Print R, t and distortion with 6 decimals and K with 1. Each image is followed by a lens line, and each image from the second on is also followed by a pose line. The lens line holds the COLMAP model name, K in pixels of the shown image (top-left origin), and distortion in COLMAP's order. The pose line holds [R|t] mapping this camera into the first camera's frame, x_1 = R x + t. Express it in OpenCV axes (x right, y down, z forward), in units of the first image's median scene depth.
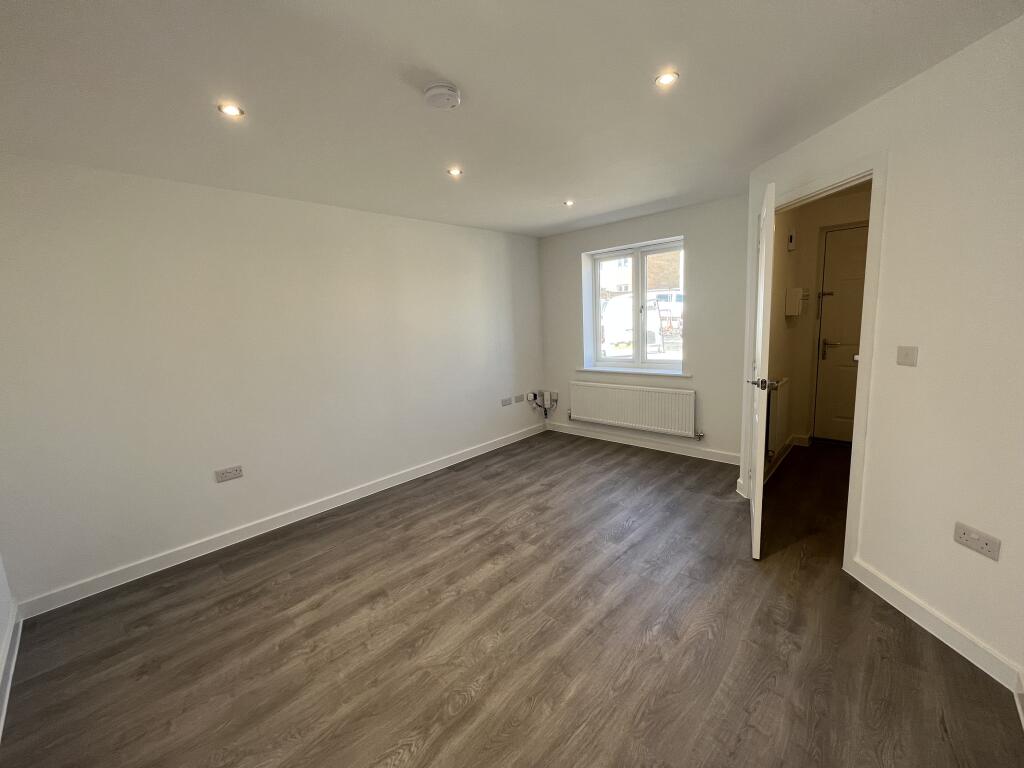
lens RADIAL K [[414.1, 0, 512.7], [0, 414.1, 383.7], [0, 0, 1]] dist [-0.003423, -0.001038]
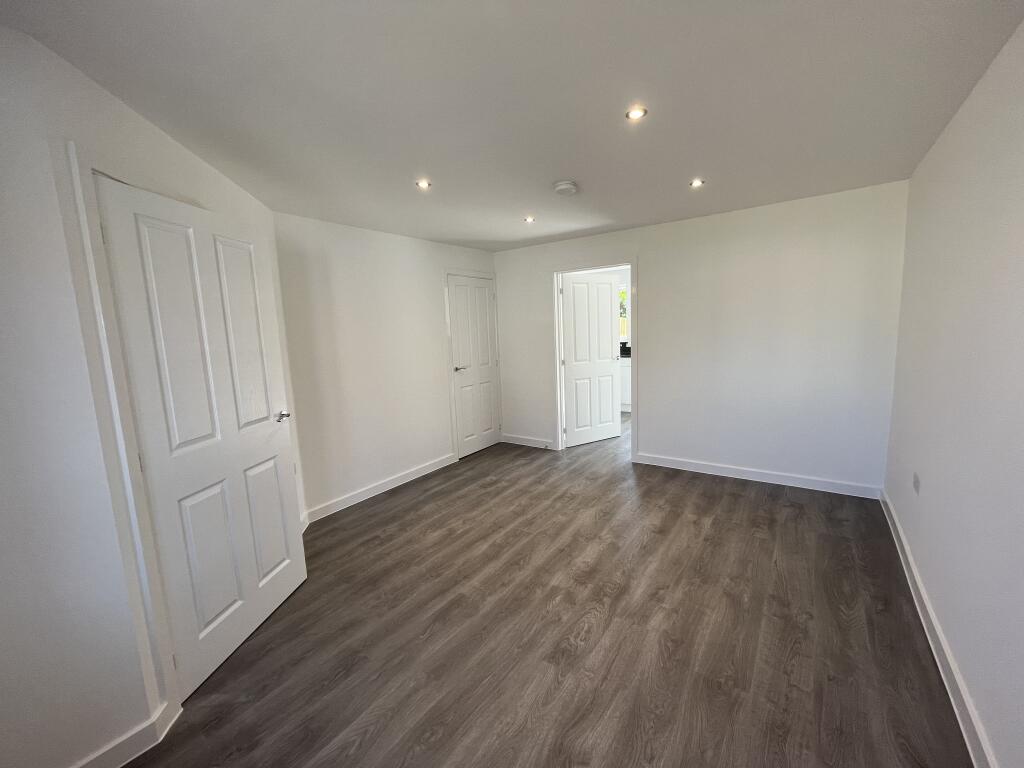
lens RADIAL K [[414.1, 0, 511.9], [0, 414.1, 382.4], [0, 0, 1]] dist [-0.003423, -0.001038]
pose [[-0.986814, 0.111293, -0.117526, 0.207094], [0.072947, 0.953975, 0.290879, -0.305849], [0.144490, 0.278471, -0.949514, 1.812346]]
